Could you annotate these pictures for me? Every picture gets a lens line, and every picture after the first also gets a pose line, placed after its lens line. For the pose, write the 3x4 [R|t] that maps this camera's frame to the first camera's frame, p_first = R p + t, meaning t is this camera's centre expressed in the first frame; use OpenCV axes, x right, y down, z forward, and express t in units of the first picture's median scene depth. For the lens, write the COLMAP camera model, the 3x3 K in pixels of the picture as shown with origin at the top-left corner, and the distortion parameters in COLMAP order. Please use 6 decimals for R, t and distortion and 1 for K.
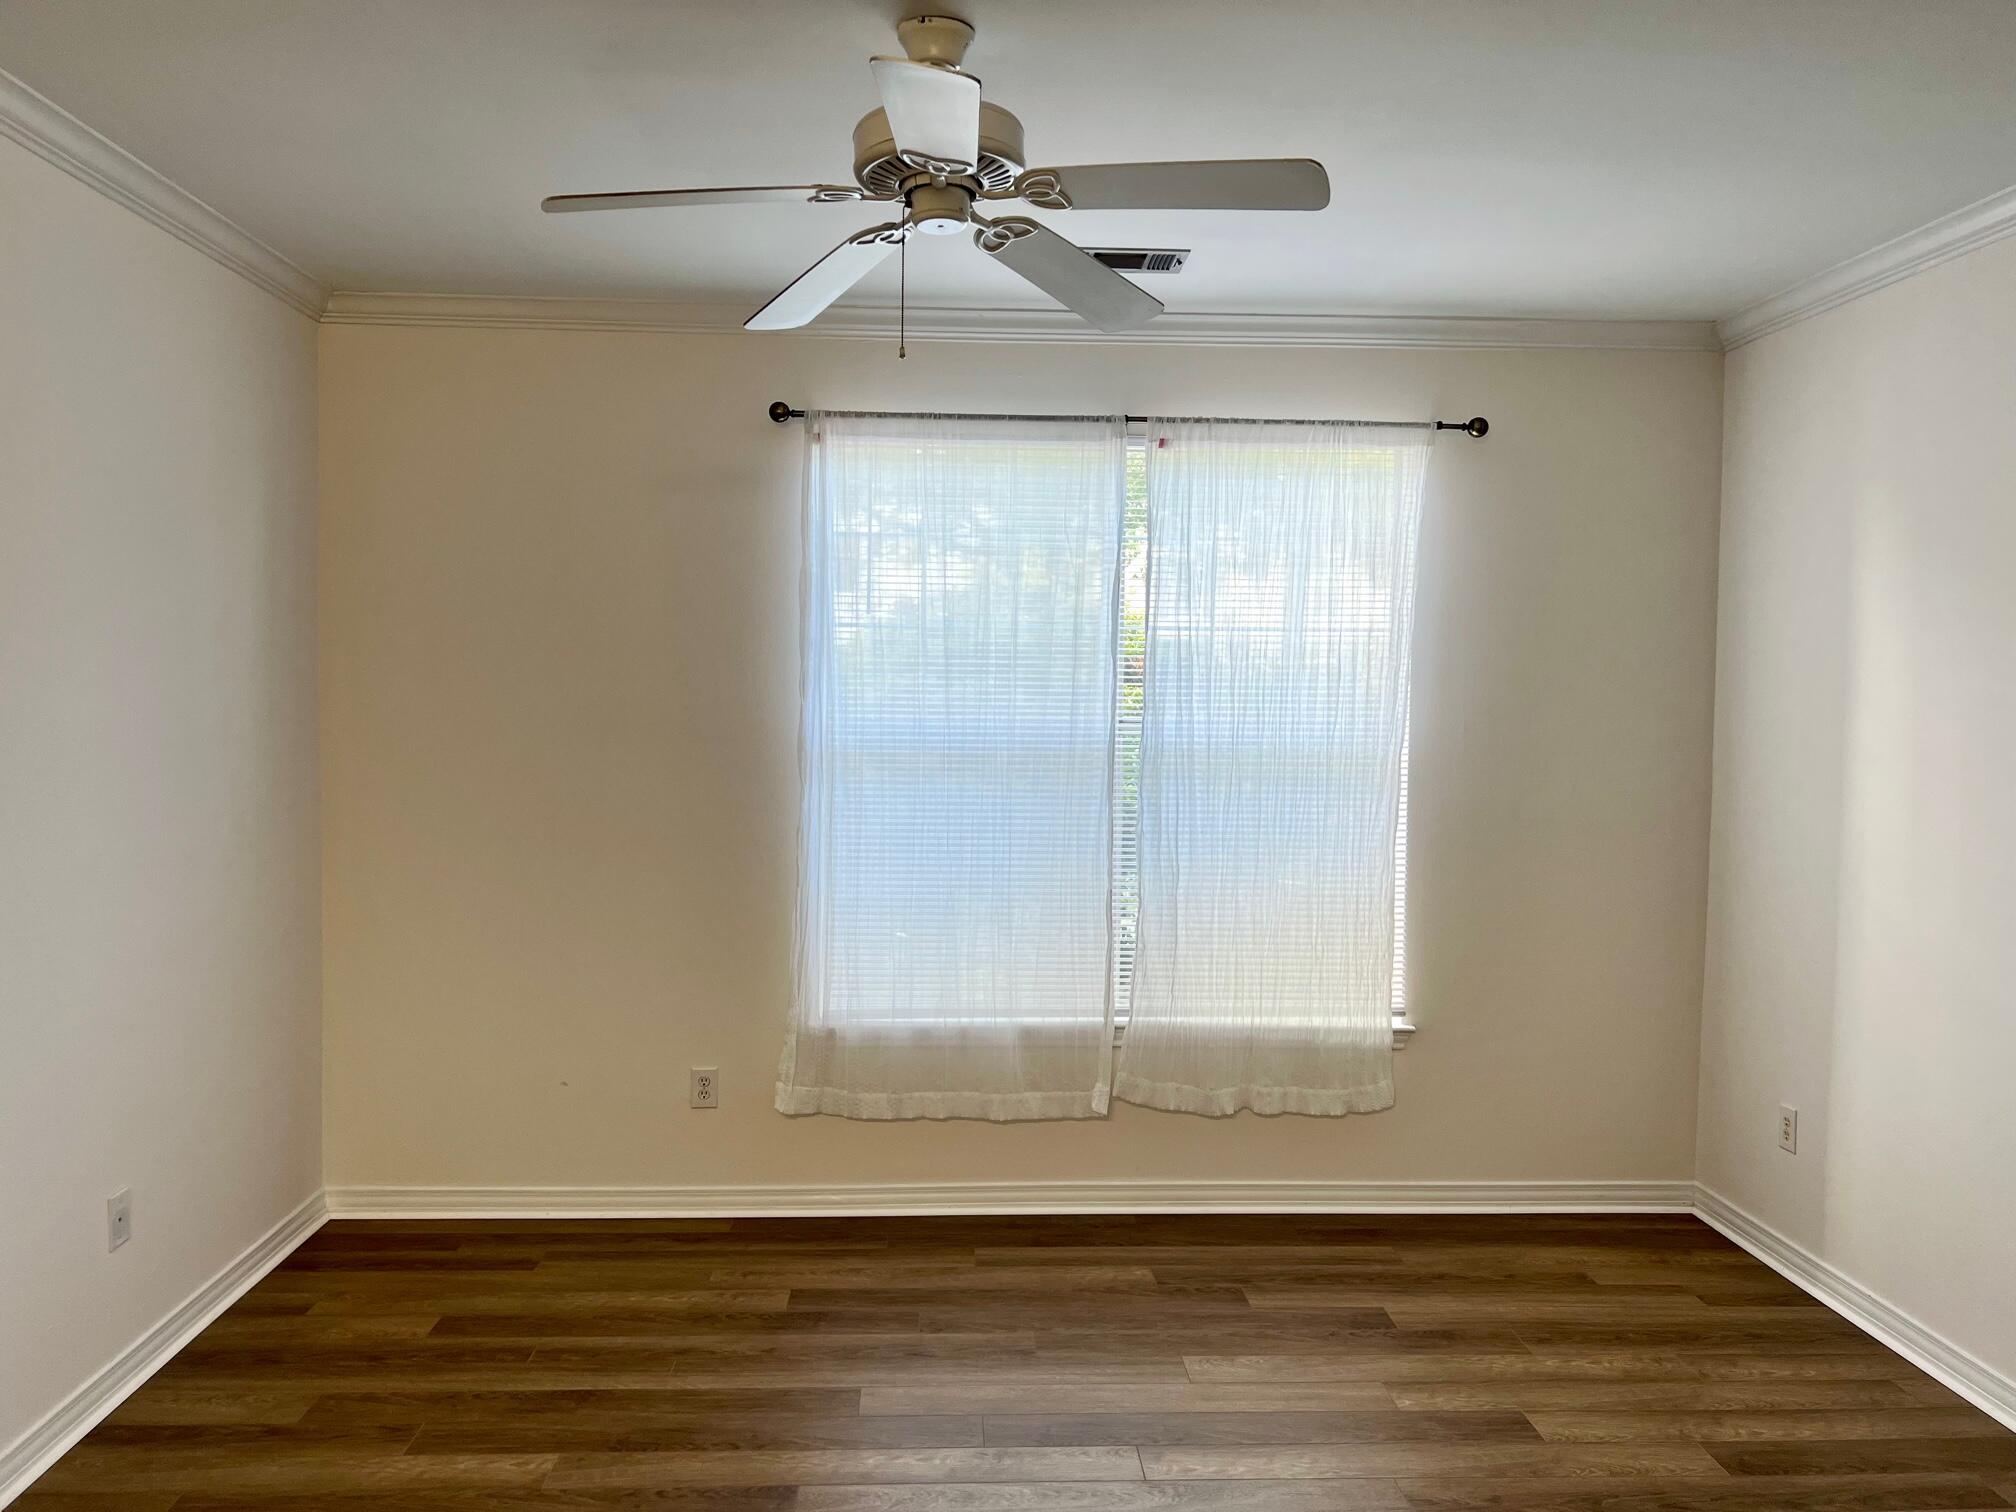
lens RADIAL K [[1509.1, 0, 1038.0], [0, 1509.1, 707.5], [0, 0, 1]] dist [0.055557, -0.060870]
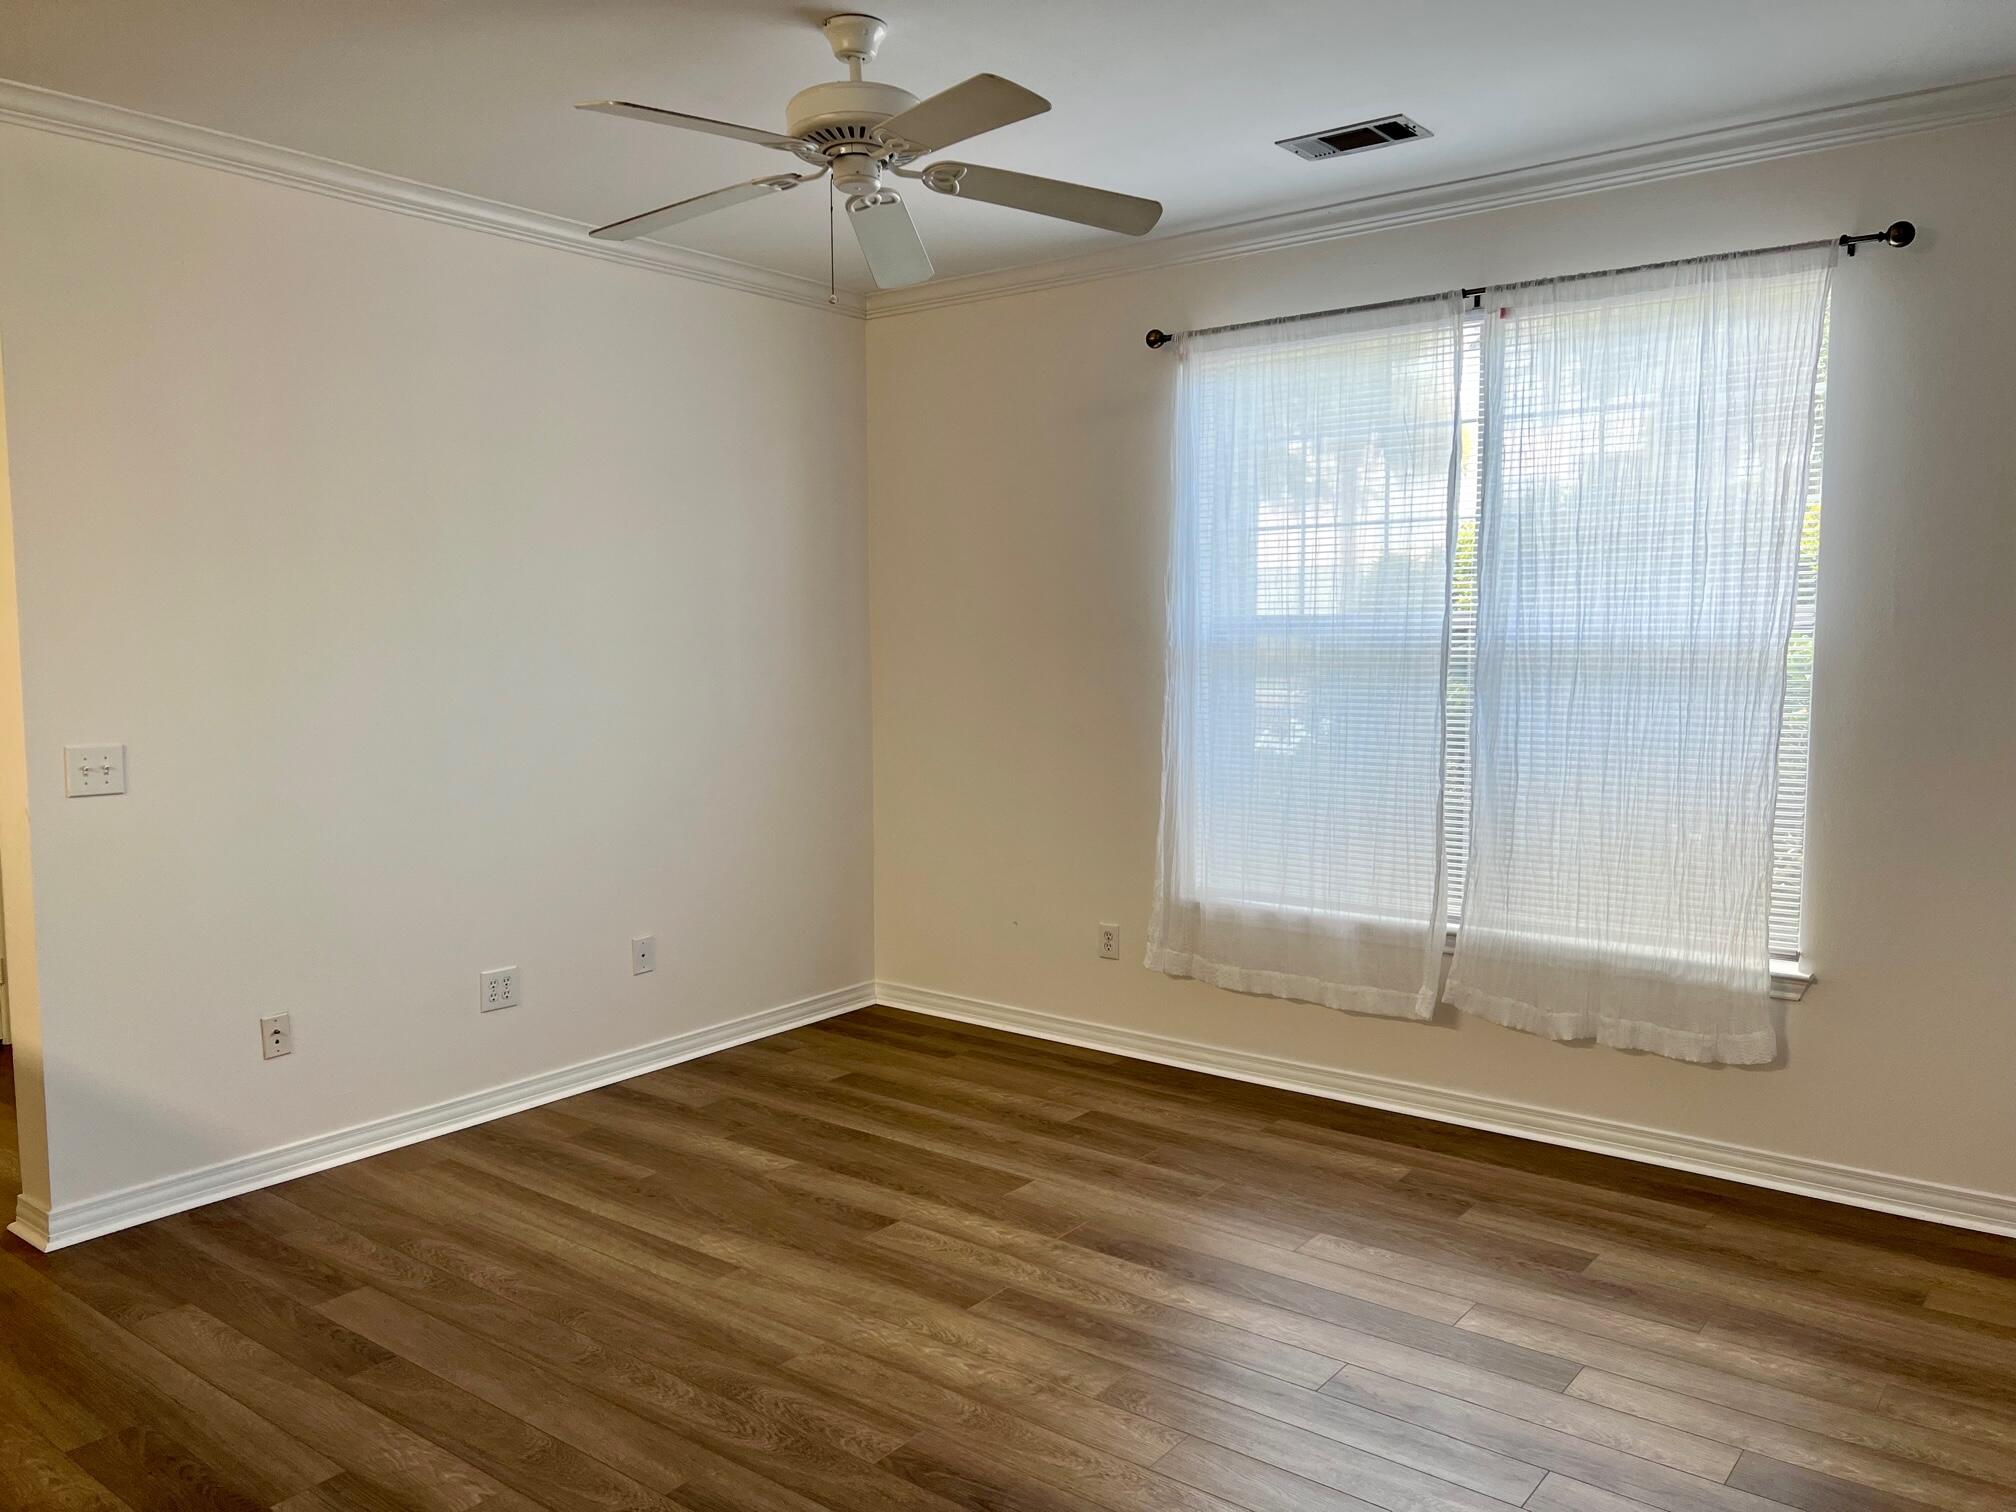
lens RADIAL K [[1509.1, 0, 966.6], [0, 1509.1, 718.6], [0, 0, 1]] dist [0.055557, -0.060870]
pose [[0.757773, 0.026702, -0.651971, 0.450345], [0.009568, 0.998600, 0.052020, 0.021155], [0.652448, -0.045657, 0.756457, 0.070966]]
